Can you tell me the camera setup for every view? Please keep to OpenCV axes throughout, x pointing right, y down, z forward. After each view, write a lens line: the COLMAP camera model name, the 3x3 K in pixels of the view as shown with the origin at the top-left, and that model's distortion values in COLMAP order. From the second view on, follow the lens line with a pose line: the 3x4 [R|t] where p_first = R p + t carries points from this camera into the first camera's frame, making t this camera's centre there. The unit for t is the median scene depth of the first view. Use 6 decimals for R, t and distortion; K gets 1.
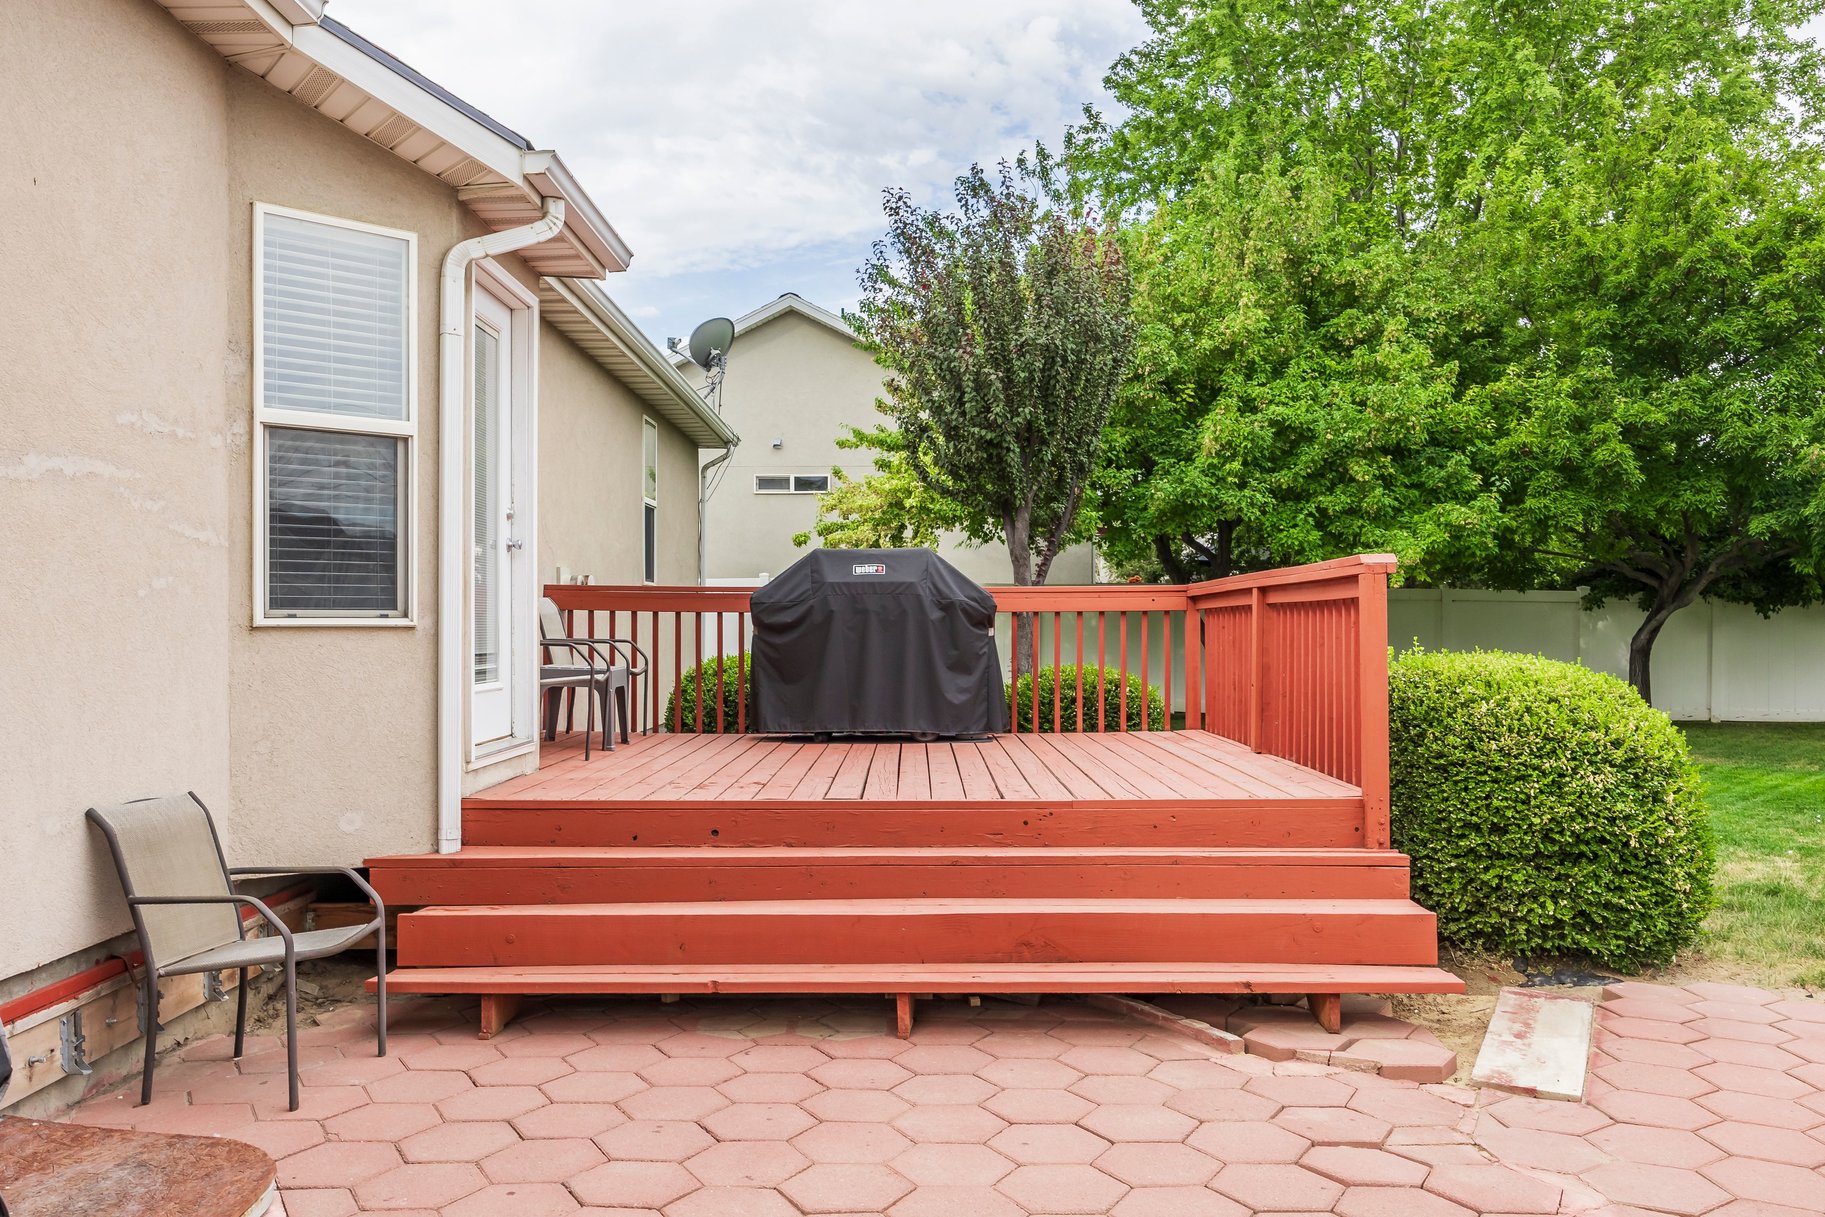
lens RADIAL K [[1379.2, 0, 912.5], [0, 1379.2, 608.5], [0, 0, 1]] dist [0.000079, -0.027394]
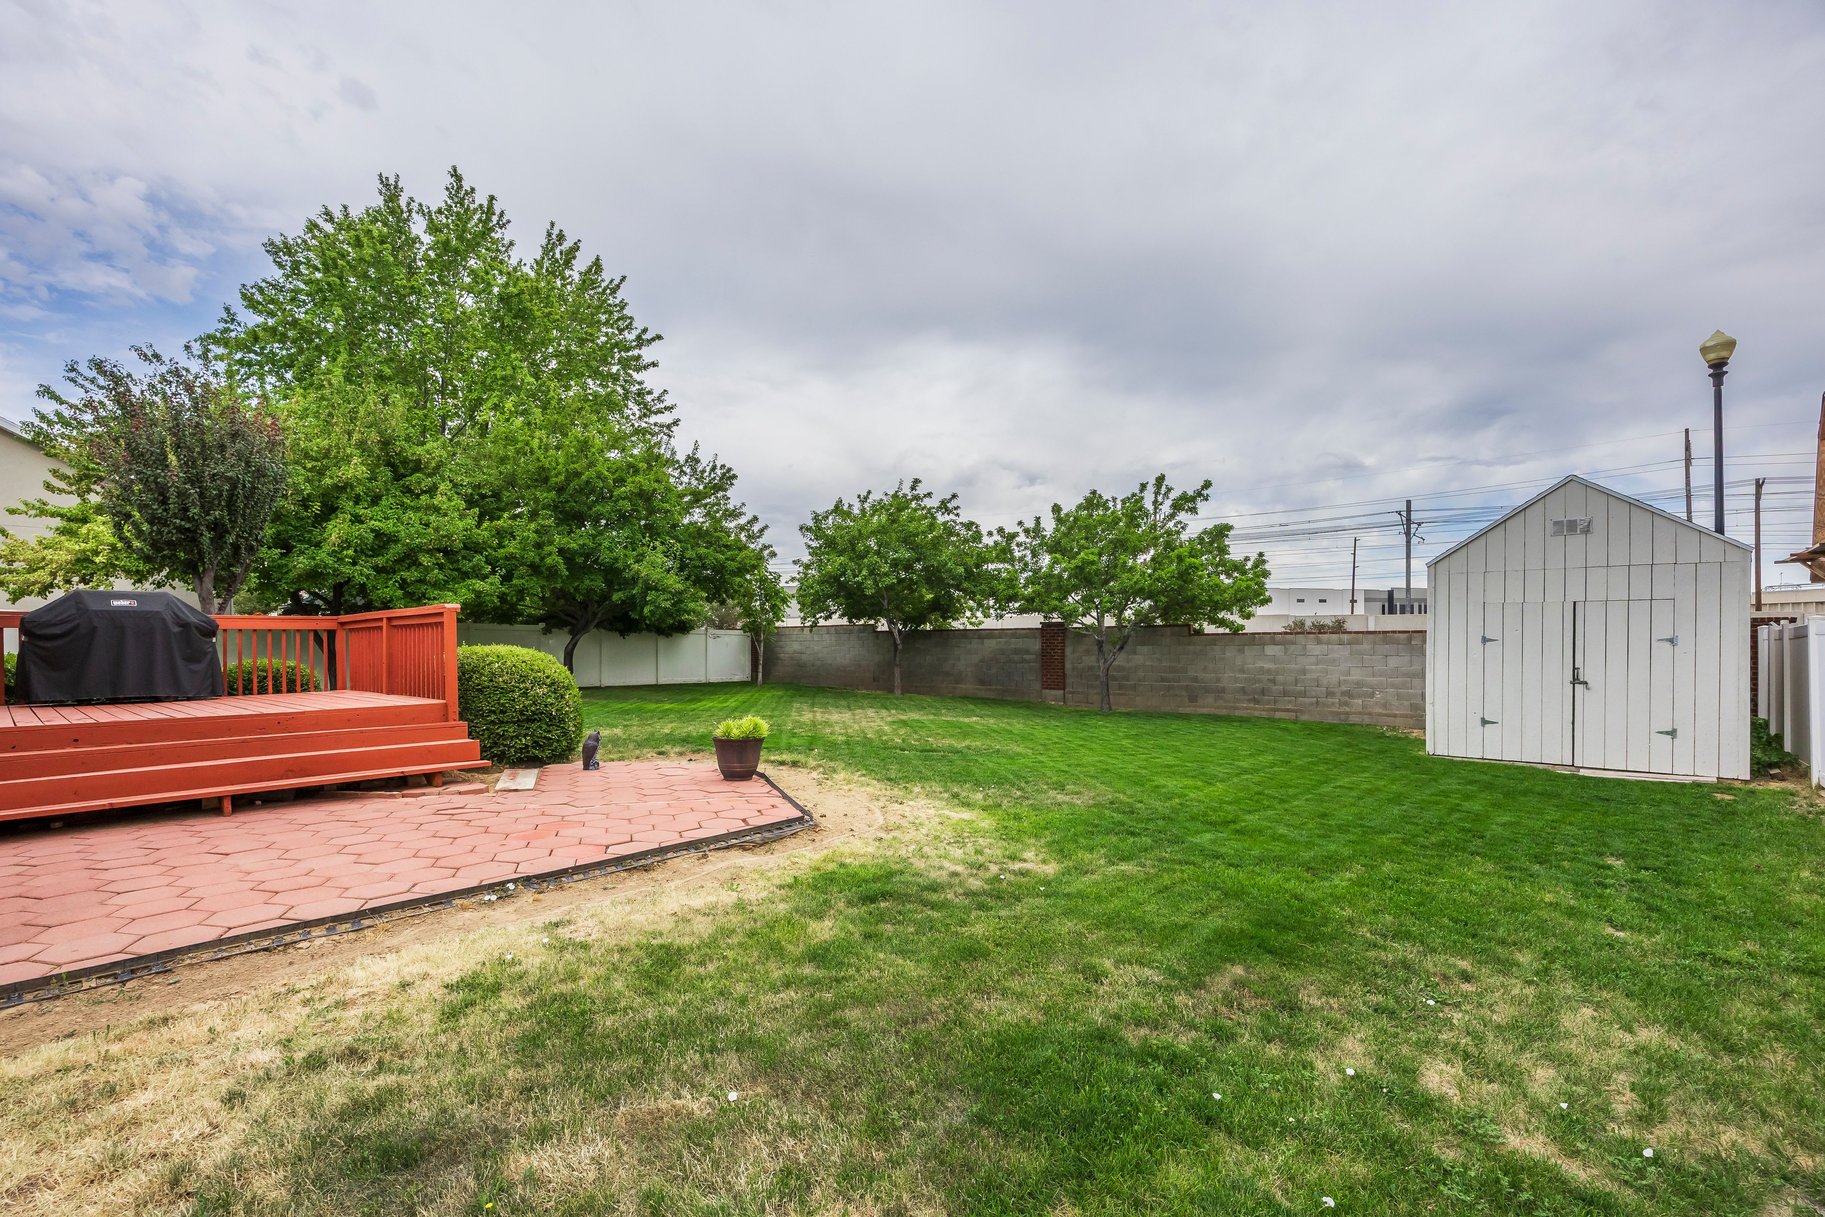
lens RADIAL K [[866.0, 0, 910.6], [0, 866.0, 649.8], [0, 0, 1]] dist [0.014939, 0.000191]
pose [[0.661994, -0.007291, 0.749474, -0.138209], [-0.000144, 0.999951, 0.009856, 0.012981], [-0.749509, -0.006633, 0.661961, -0.311357]]
